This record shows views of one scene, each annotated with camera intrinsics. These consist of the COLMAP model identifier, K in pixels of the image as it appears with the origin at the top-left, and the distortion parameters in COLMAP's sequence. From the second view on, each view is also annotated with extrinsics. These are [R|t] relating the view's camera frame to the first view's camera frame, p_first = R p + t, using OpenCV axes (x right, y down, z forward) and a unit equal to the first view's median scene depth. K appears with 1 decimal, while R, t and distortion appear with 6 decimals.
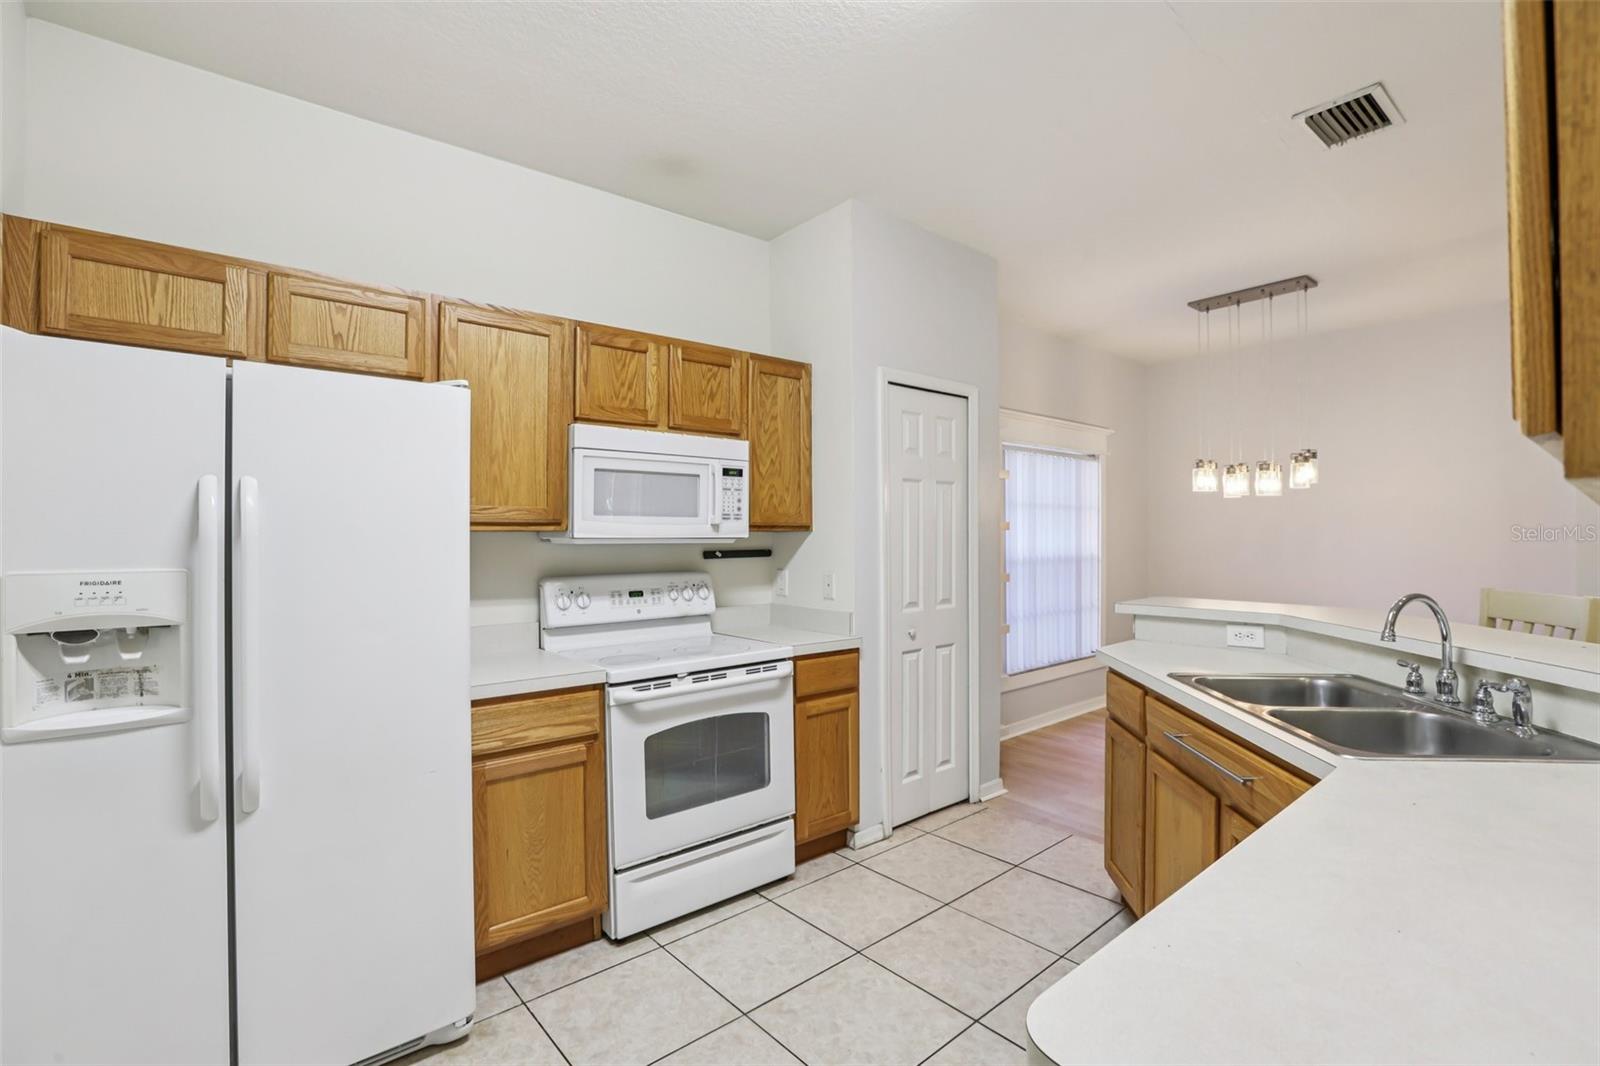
lens RADIAL K [[726.6, 0, 804.1], [0, 726.6, 532.7], [0, 0, 1]] dist [-0.035019, 0.014190]
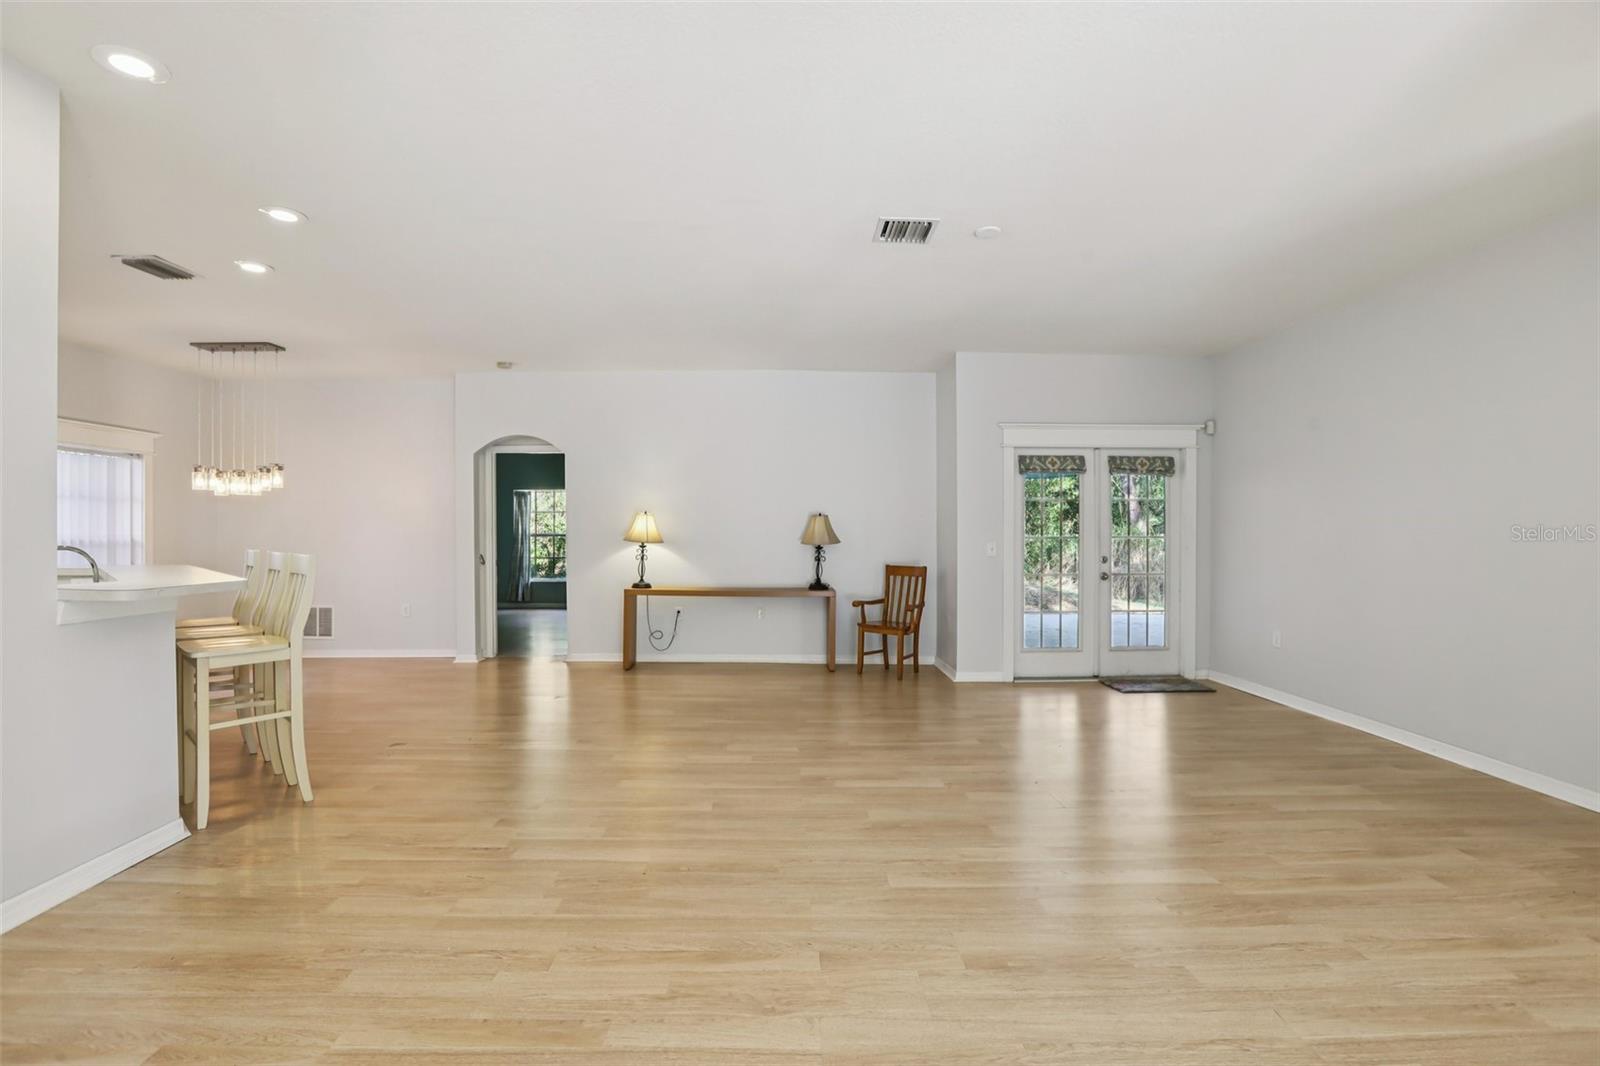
lens RADIAL K [[726.6, 0, 792.0], [0, 726.6, 536.7], [0, 0, 1]] dist [-0.035019, 0.014190]
pose [[0.628397, -0.002022, 0.777890, 0.333703], [-0.006128, 0.999953, 0.007549, 0.017171], [-0.777869, -0.009510, 0.628355, -0.986037]]
